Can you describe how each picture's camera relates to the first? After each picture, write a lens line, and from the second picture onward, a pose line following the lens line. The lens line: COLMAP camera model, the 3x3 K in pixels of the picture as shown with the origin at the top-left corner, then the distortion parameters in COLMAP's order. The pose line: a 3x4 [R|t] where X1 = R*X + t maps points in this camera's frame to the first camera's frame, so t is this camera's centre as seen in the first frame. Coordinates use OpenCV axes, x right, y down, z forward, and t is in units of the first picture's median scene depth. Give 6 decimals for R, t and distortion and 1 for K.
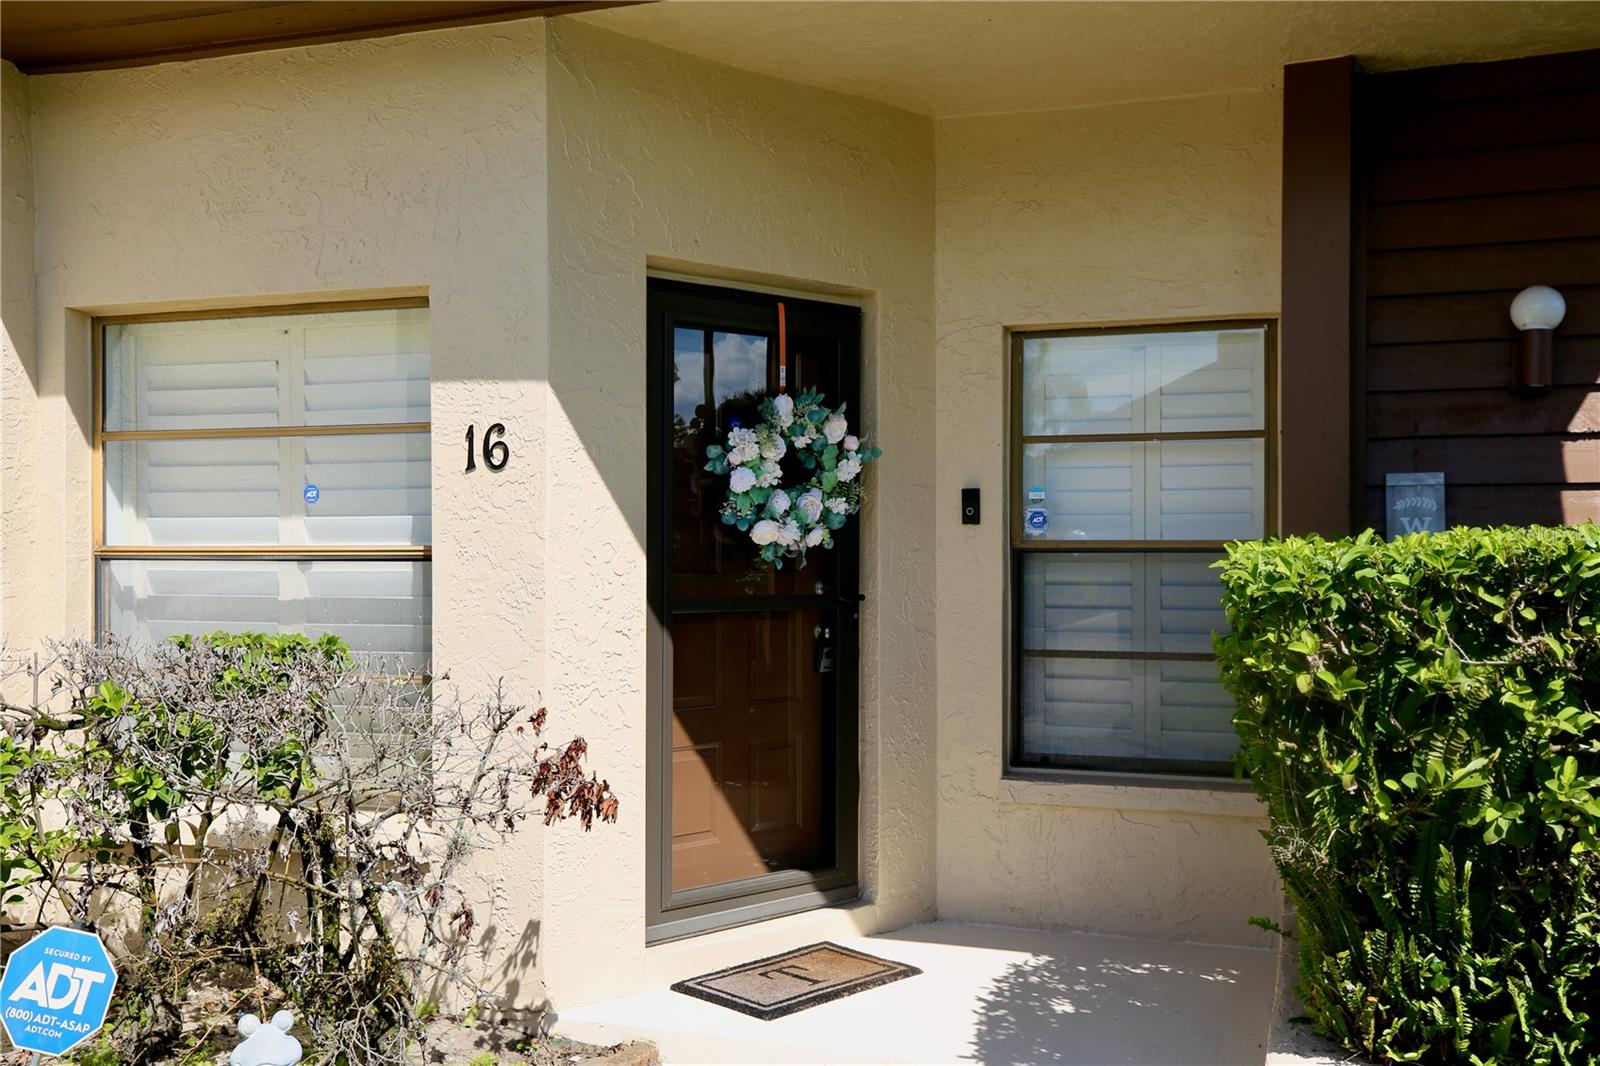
lens RADIAL K [[1512.7, 0, 795.9], [0, 1512.7, 535.0], [0, 0, 1]] dist [0.032717, 0.040424]
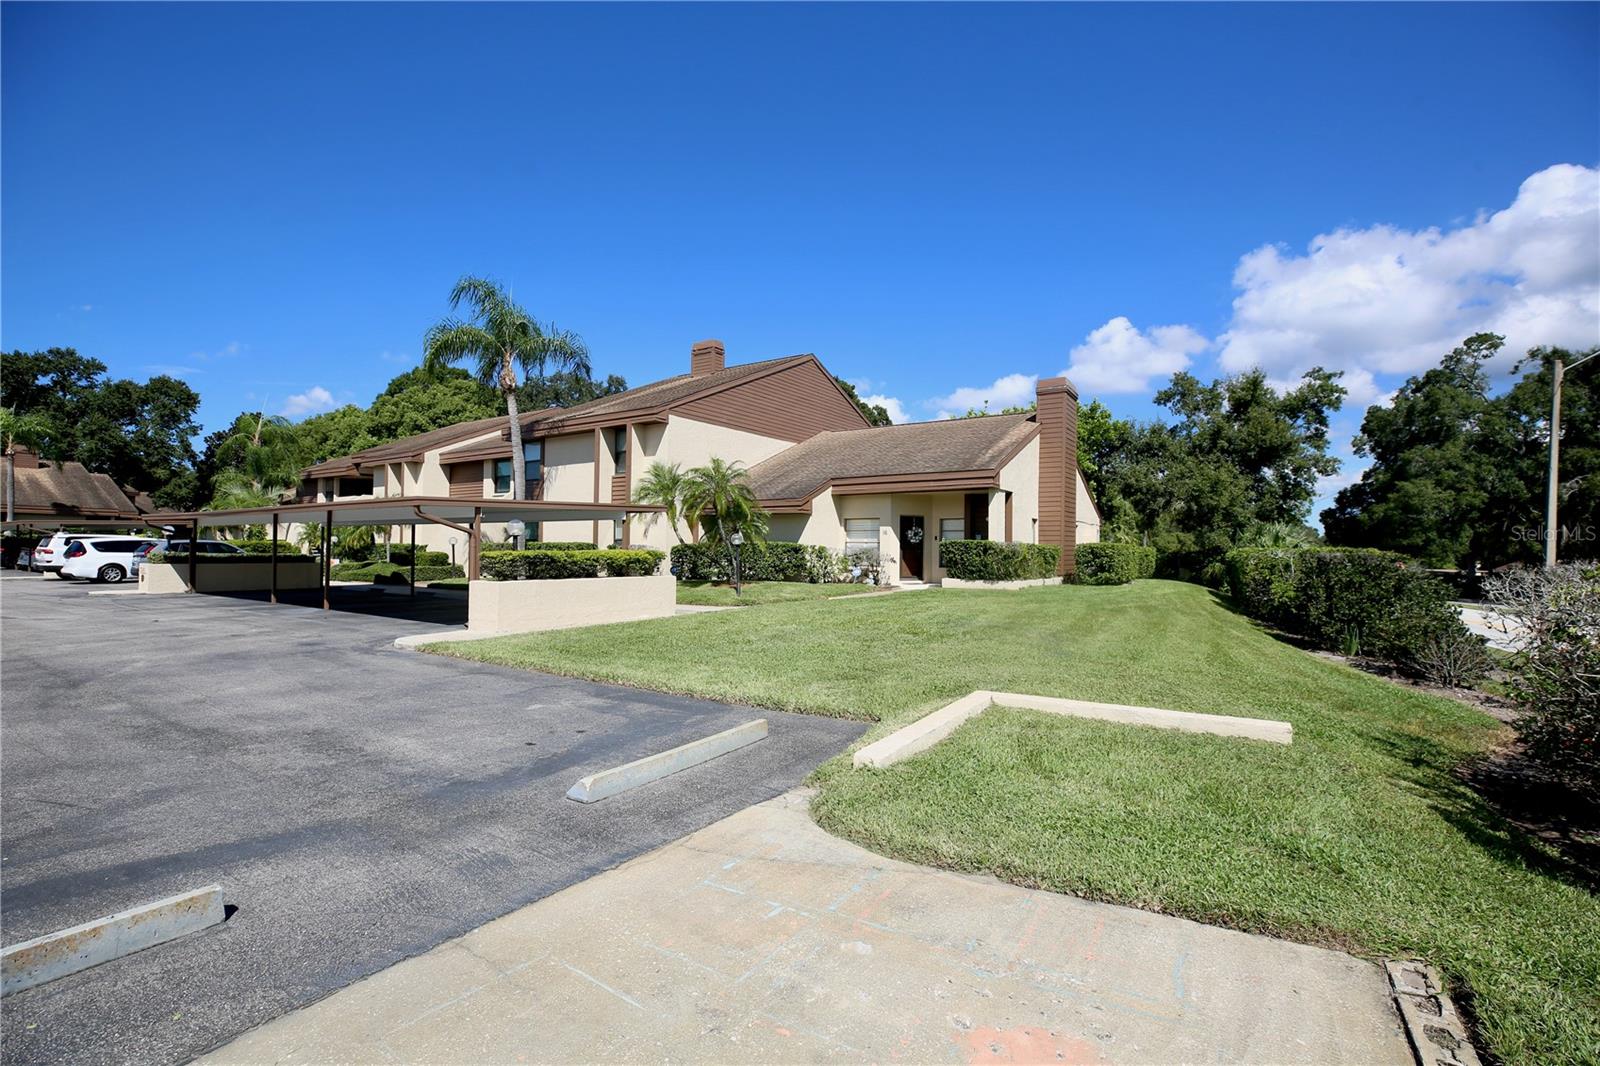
lens RADIAL K [[727.8, 0, 800.0], [0, 727.8, 533.0], [0, 0, 1]] dist [-0.050501, 0.016317]
pose [[0.965656, 0.003510, -0.259799, 0.572485], [-0.009635, 0.999705, -0.022305, 0.069712], [0.259644, 0.024042, 0.965405, -4.269784]]
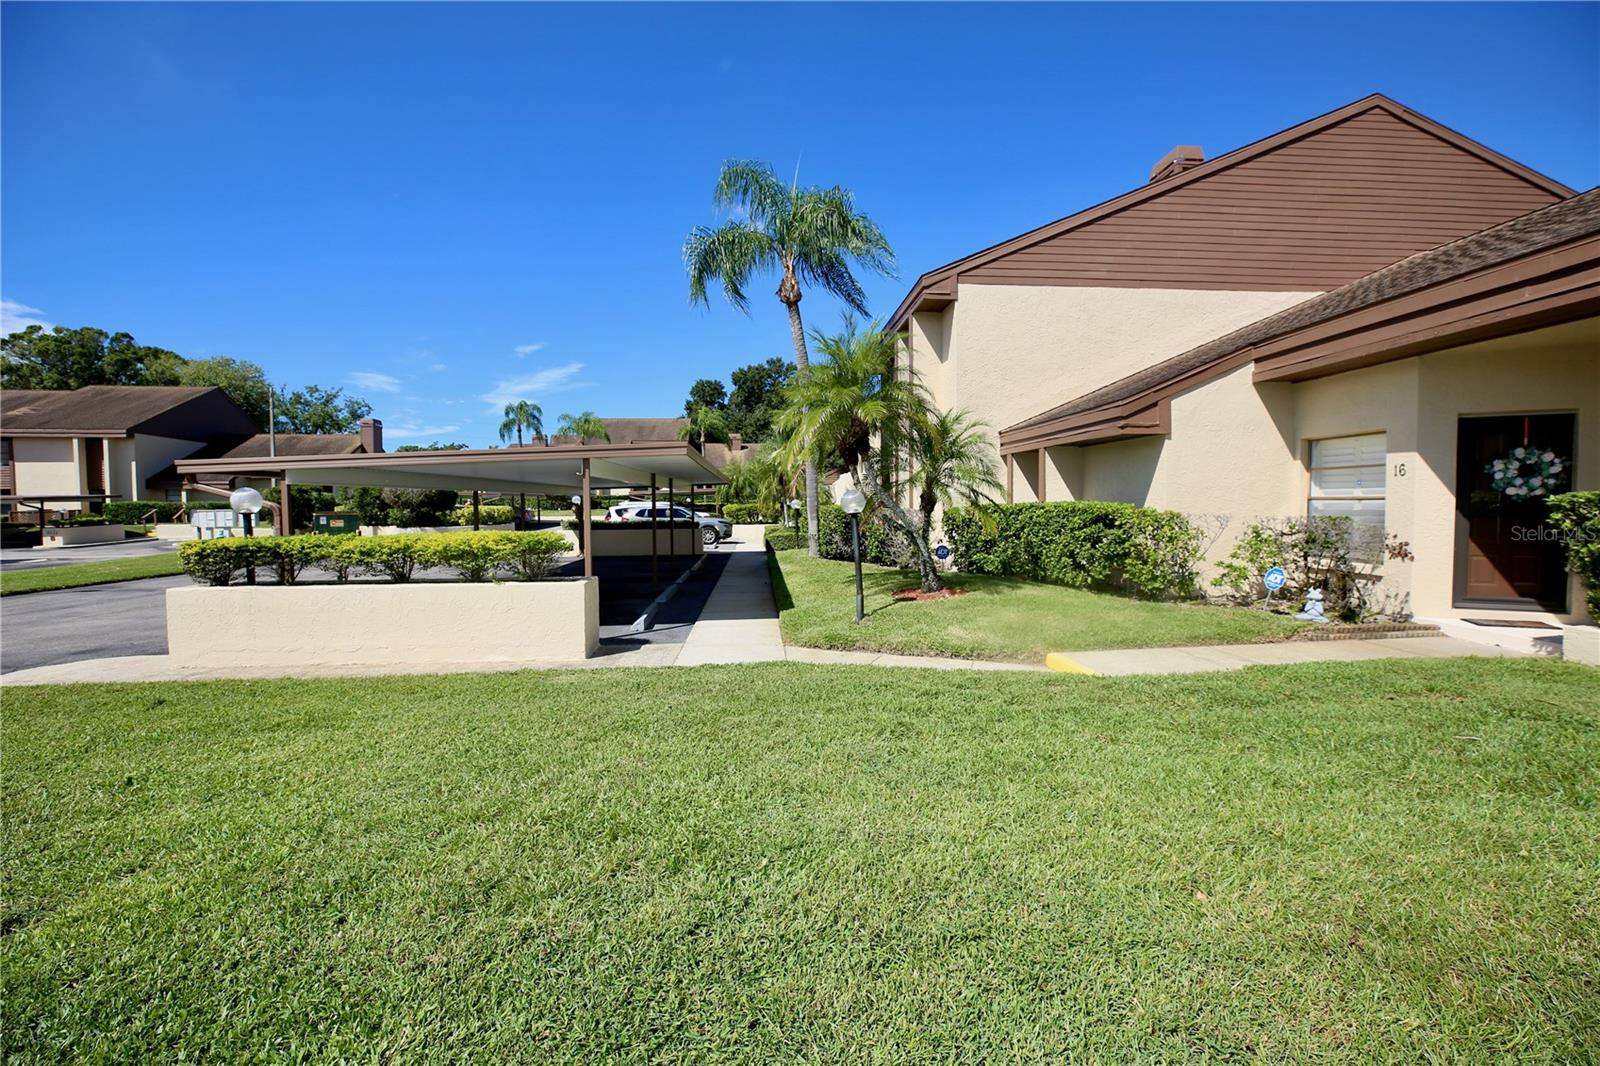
lens RADIAL K [[727.8, 0, 800.0], [0, 727.8, 533.0], [0, 0, 1]] dist [-0.050501, 0.016317]
pose [[0.379851, 0.037701, -0.924279, 0.898360], [0.008324, 0.998989, 0.044170, 0.010813], [0.925010, -0.024471, 0.379153, -1.116177]]
